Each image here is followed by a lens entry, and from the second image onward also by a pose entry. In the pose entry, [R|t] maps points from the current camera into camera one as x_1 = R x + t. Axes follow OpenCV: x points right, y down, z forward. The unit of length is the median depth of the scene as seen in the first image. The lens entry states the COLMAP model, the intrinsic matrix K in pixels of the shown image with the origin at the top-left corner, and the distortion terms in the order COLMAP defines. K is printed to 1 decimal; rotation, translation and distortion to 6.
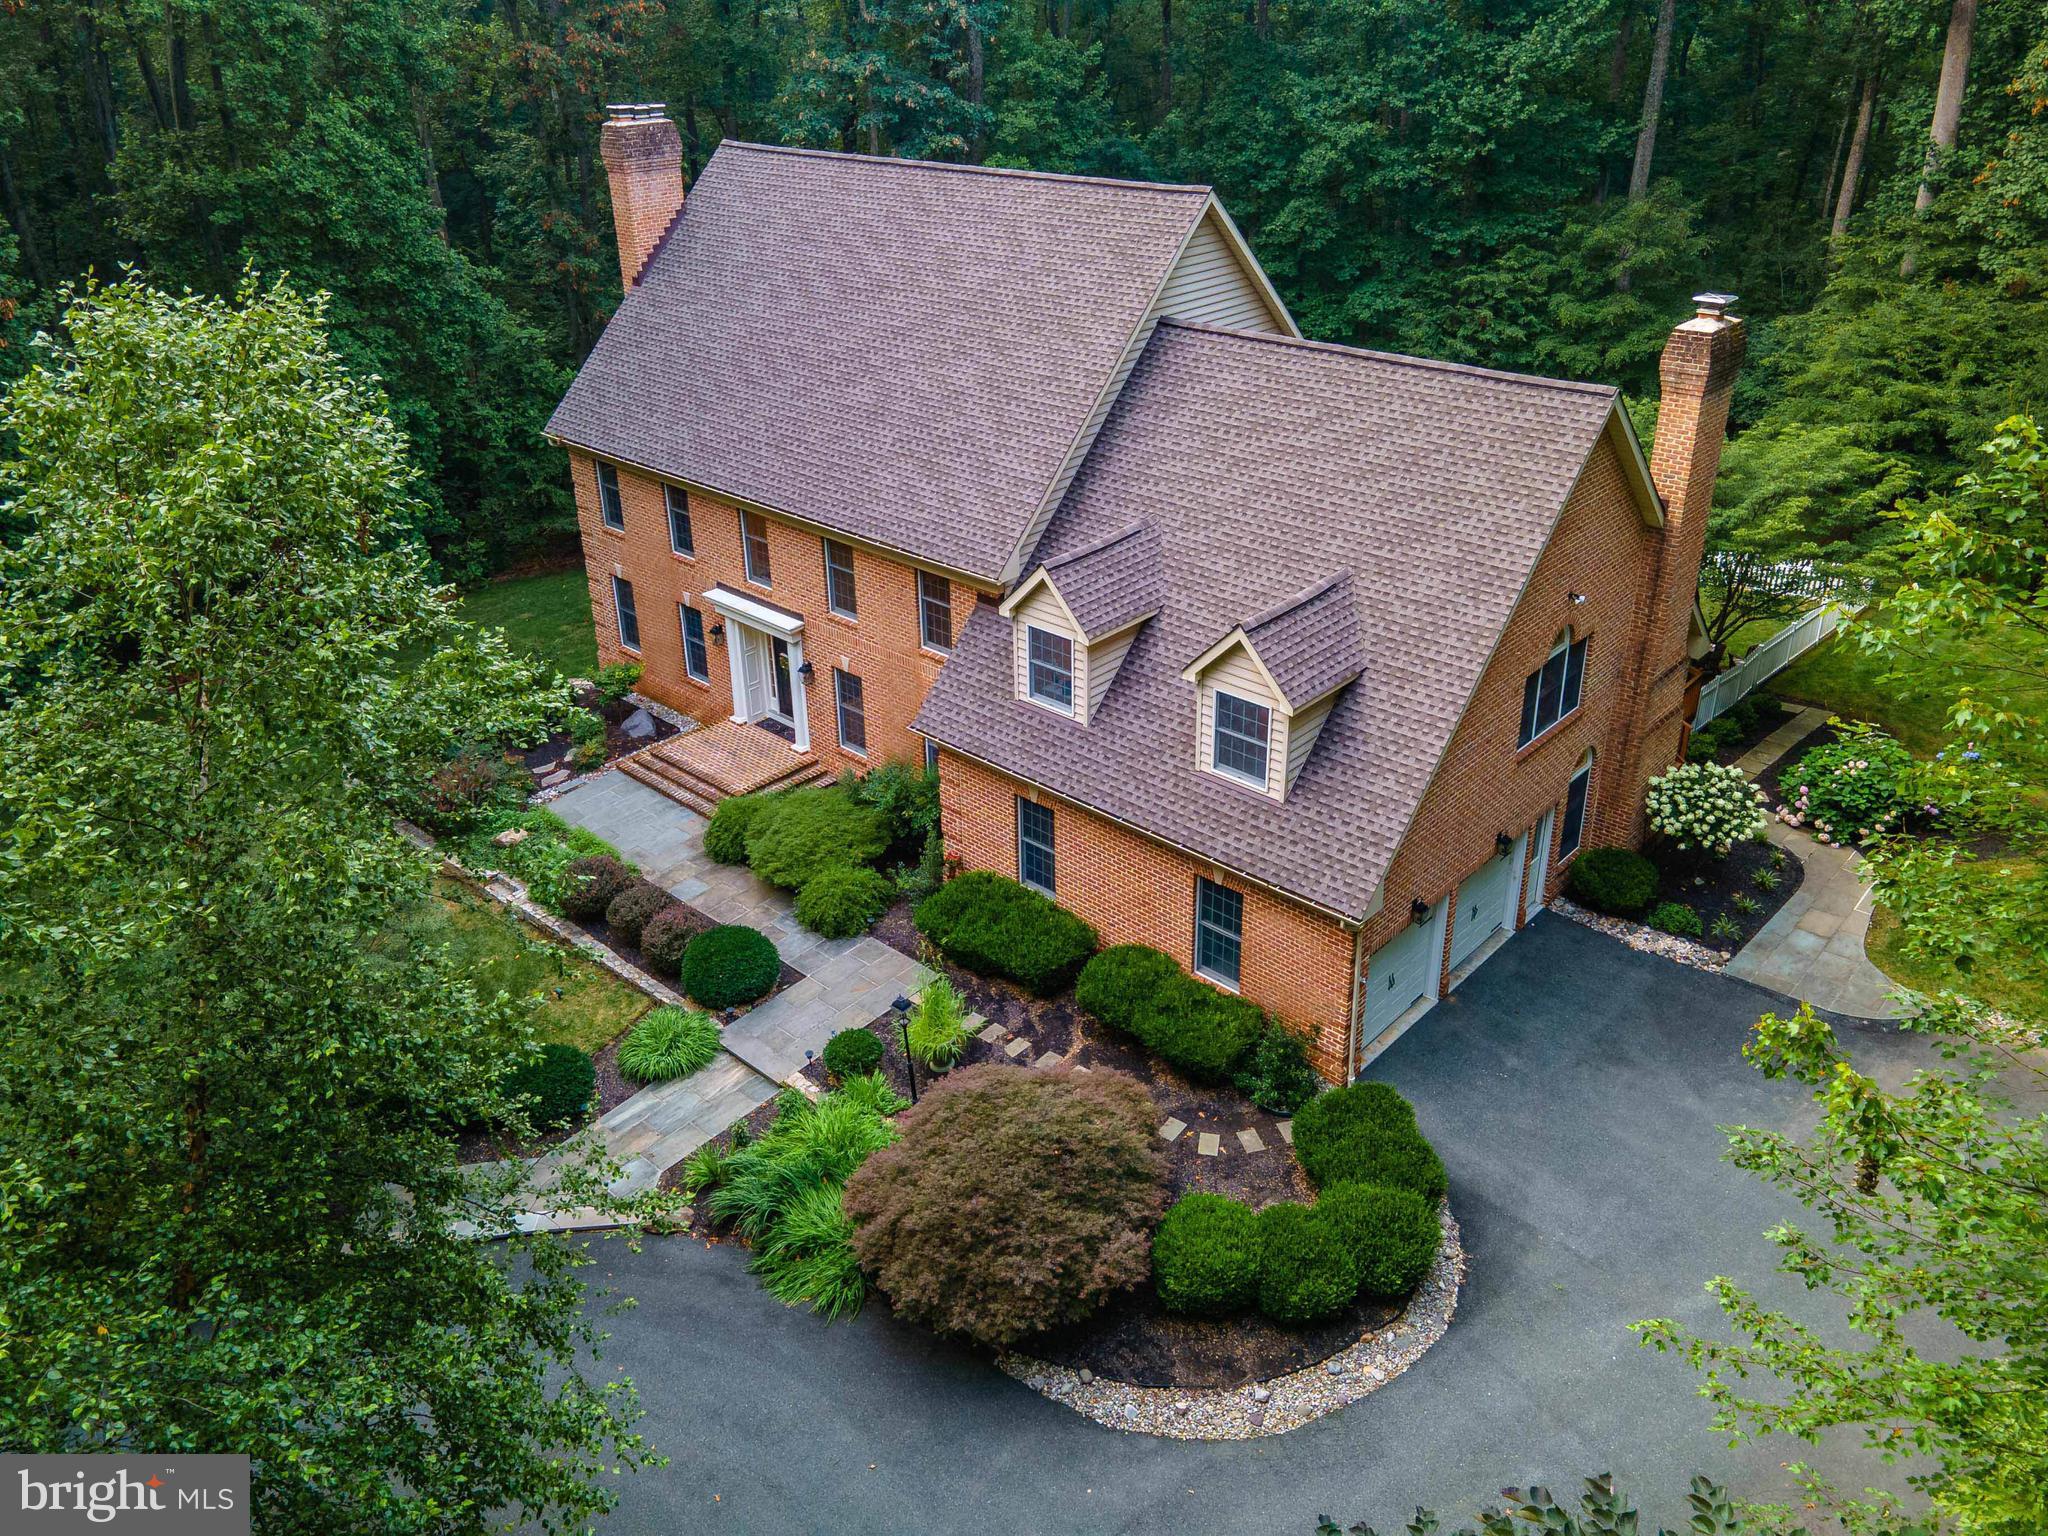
lens RADIAL K [[1553.7, 0, 1032.8], [0, 1553.7, 646.9], [0, 0, 1]] dist [0.008791, 0.001285]
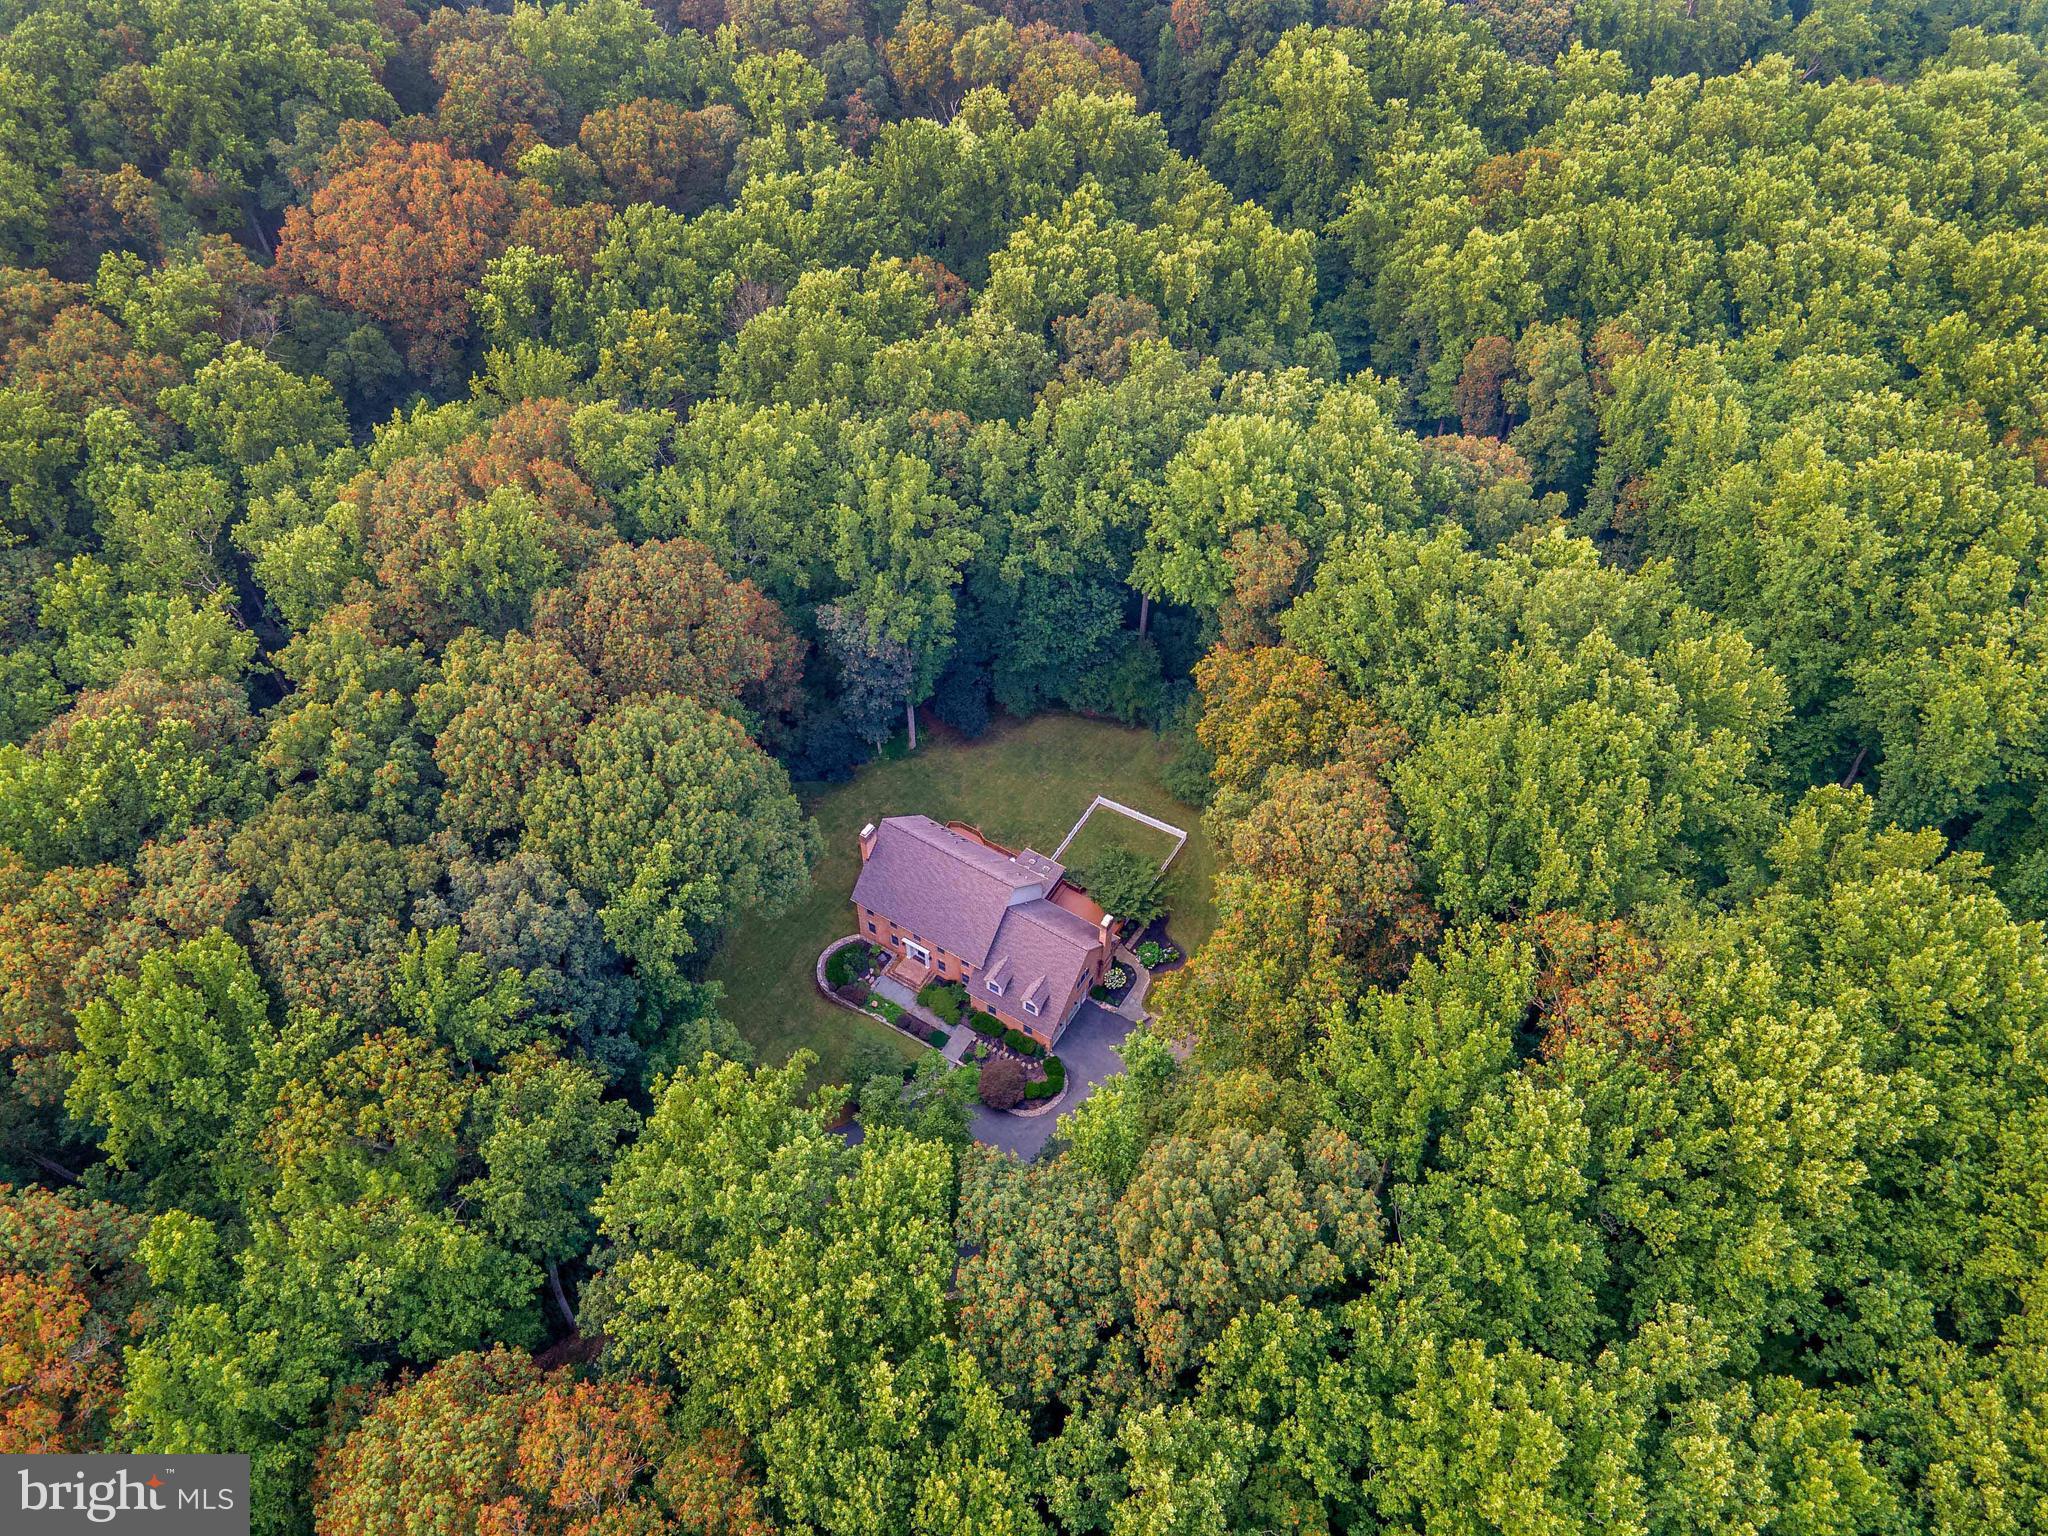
lens RADIAL K [[1424.9, 0, 1024.0], [0, 1424.9, 768.0], [0, 0, 1]] dist [0.012527, 0.006139]
pose [[0.981162, -0.131923, 0.141126, -0.477064], [0.058065, 0.898133, 0.435872, -2.781081], [-0.184252, -0.419467, 0.888875, -3.064389]]
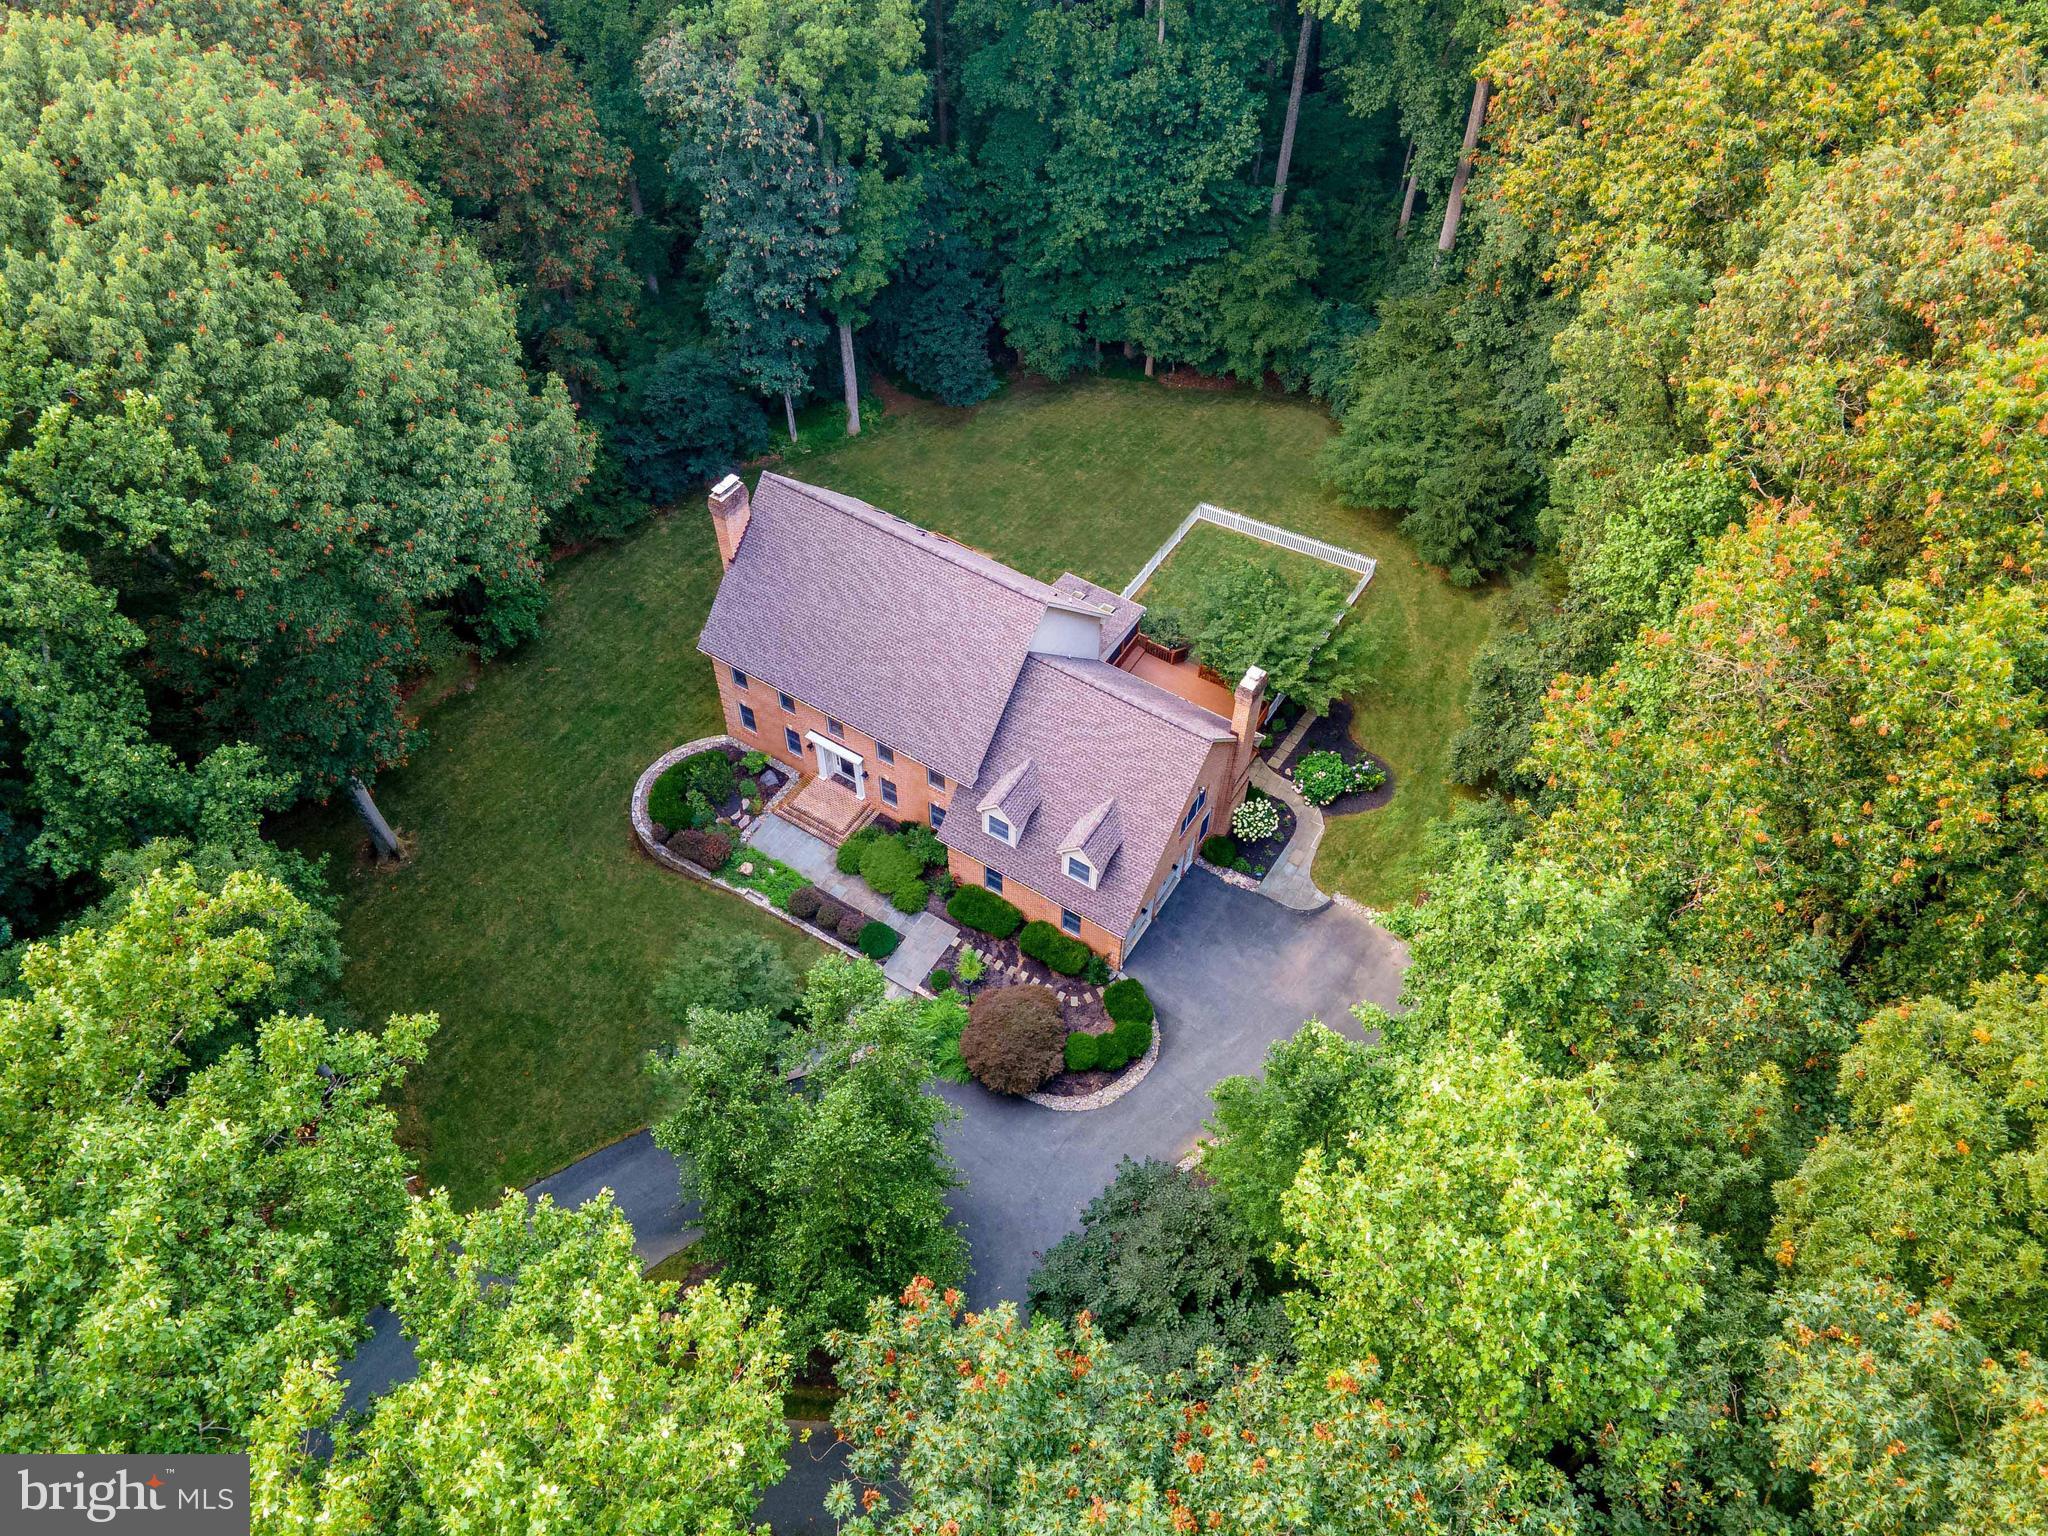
lens RADIAL K [[1464.3, 0, 1024.0], [0, 1464.3, 768.0], [0, 0, 1]] dist [0.032823, 0.001614]
pose [[0.983165, -0.125545, 0.132762, -0.241174], [0.051728, 0.888094, 0.456743, -1.109824], [-0.175247, -0.442186, 0.879636, -1.000395]]
